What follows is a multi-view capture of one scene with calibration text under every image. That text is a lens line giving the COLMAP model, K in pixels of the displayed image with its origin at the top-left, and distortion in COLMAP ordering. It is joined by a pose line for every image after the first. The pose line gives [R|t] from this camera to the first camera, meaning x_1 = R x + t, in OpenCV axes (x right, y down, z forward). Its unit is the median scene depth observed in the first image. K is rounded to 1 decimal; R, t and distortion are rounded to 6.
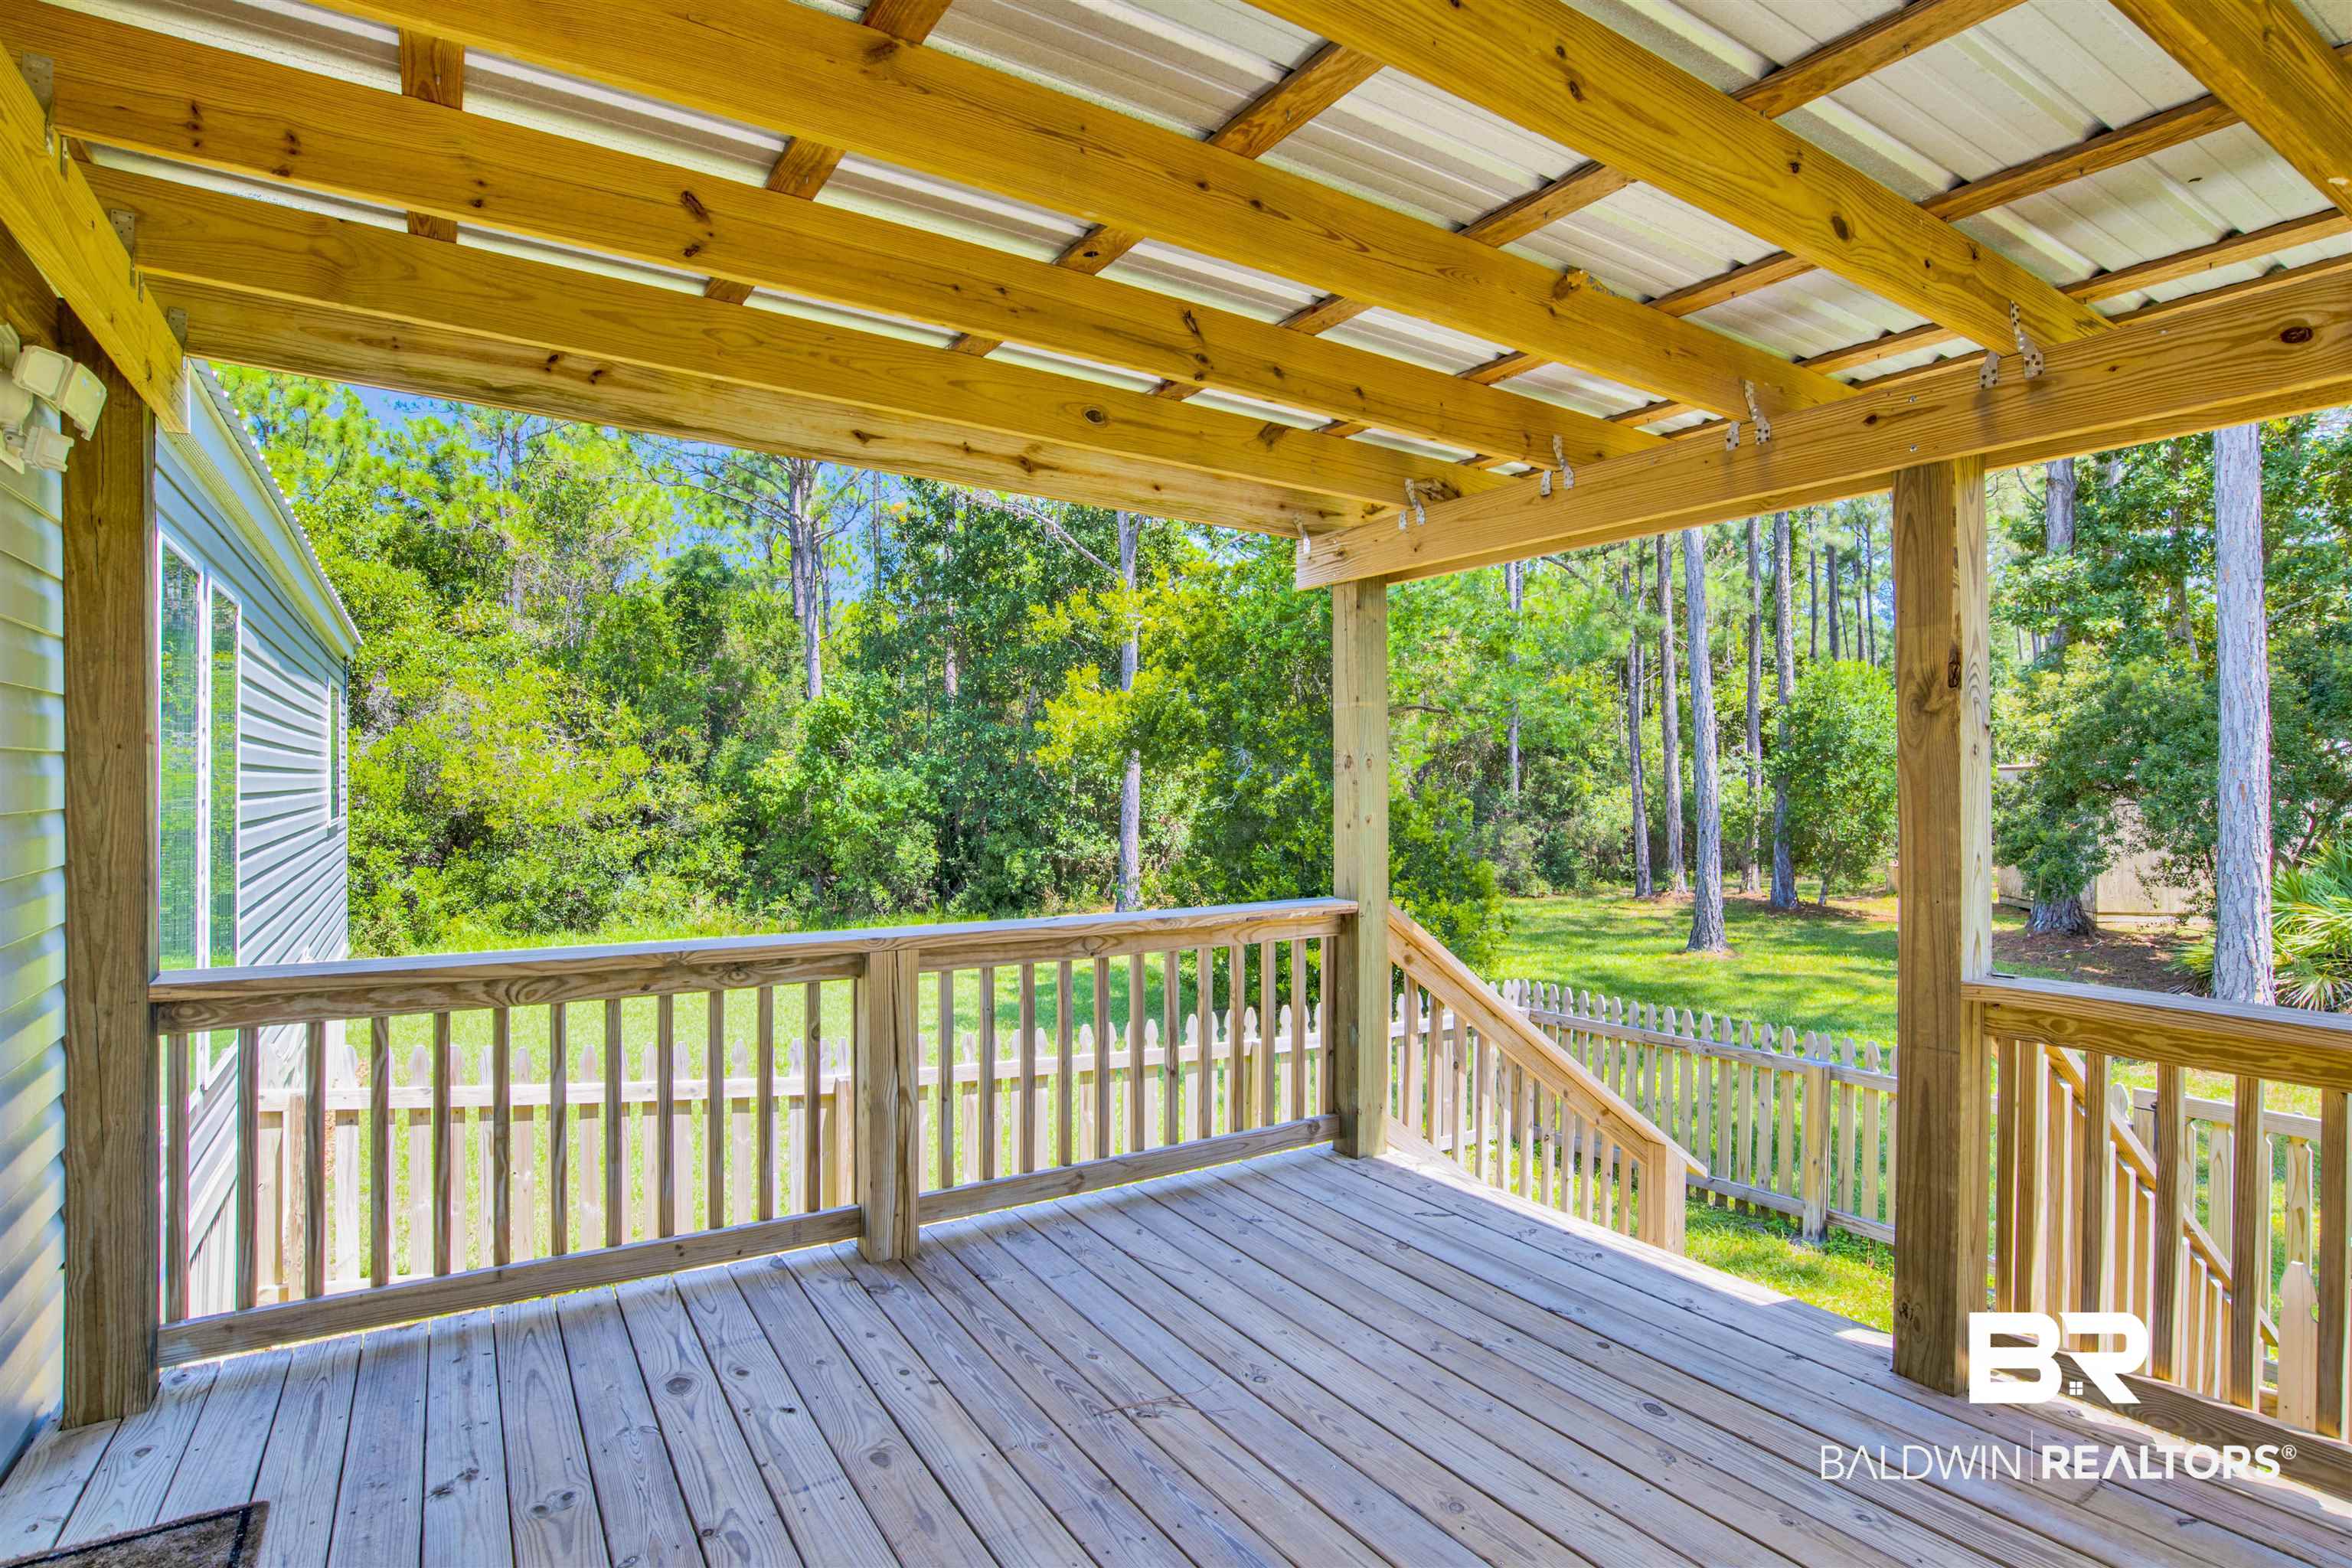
lens RADIAL K [[1238.0, 0, 1205.7], [0, 1238.0, 775.5], [0, 0, 1]] dist [-0.058233, 0.026697]
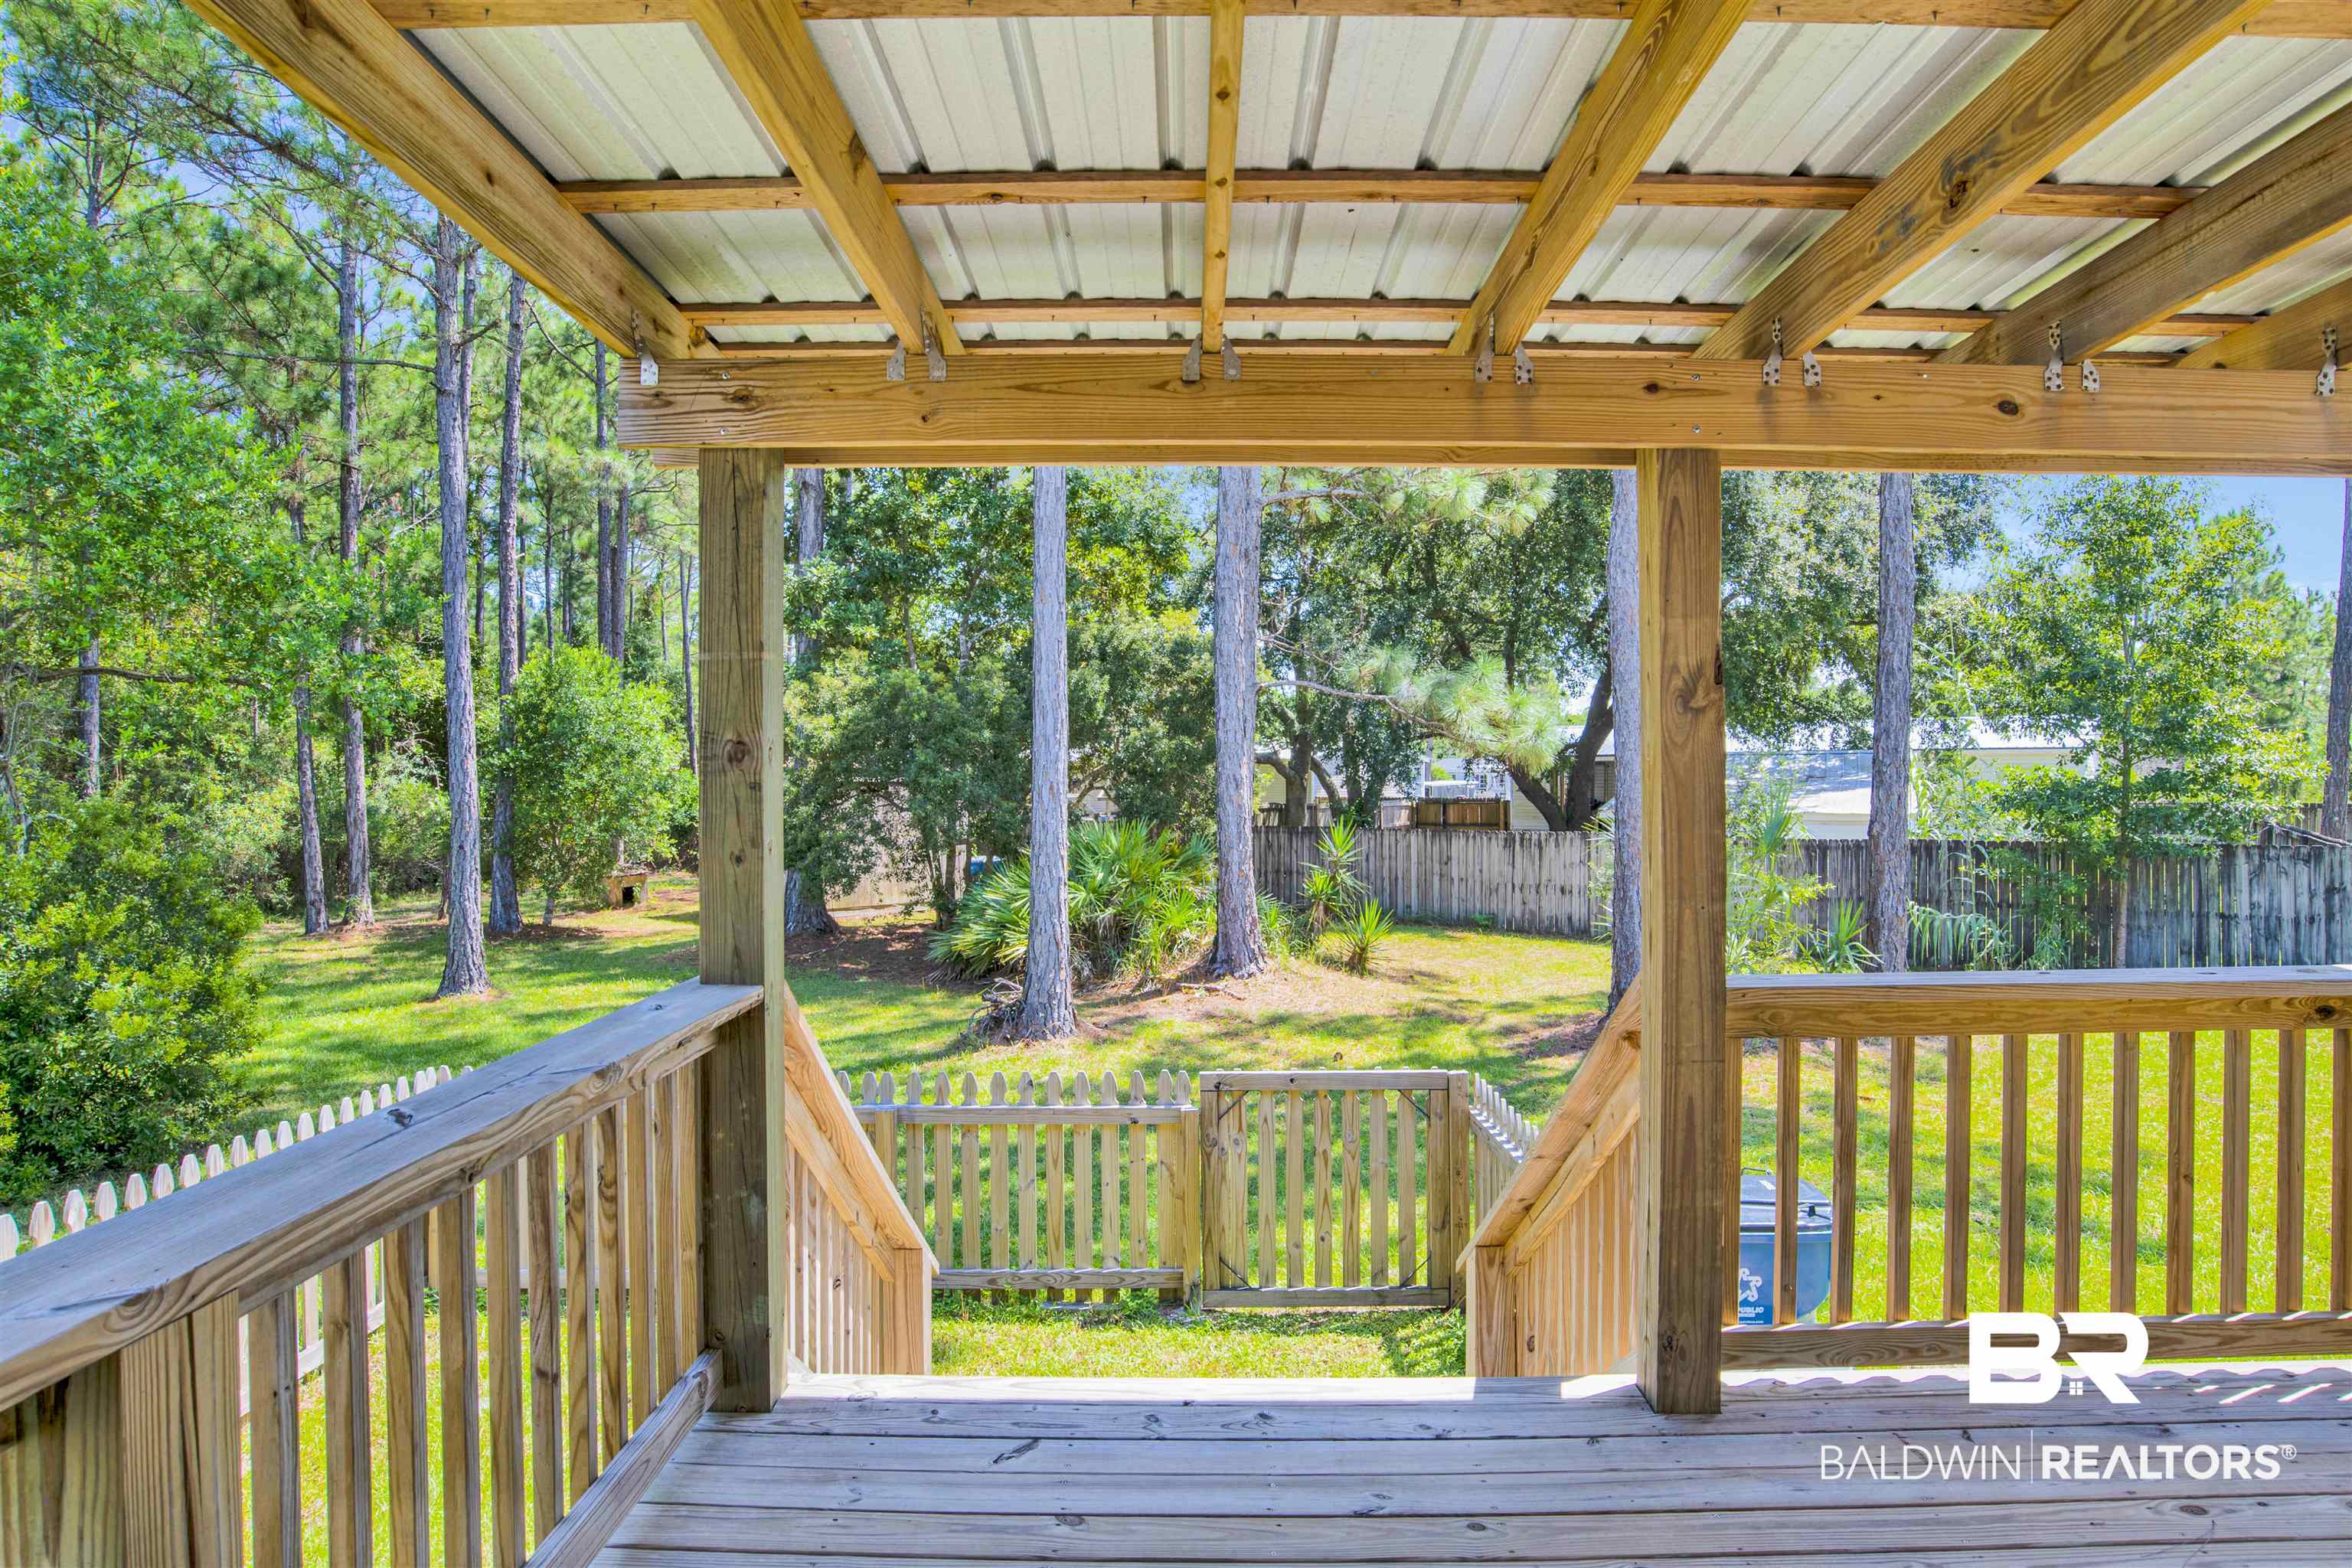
lens RADIAL K [[1368.9, 0, 1201.5], [0, 1368.9, 777.4], [0, 0, 1]] dist [-0.064933, 0.023785]
pose [[0.541191, 0.001211, 0.840899, -0.075450], [-0.001333, 0.999999, -0.000583, 0.000357], [-0.840898, -0.000805, 0.541192, 0.111362]]
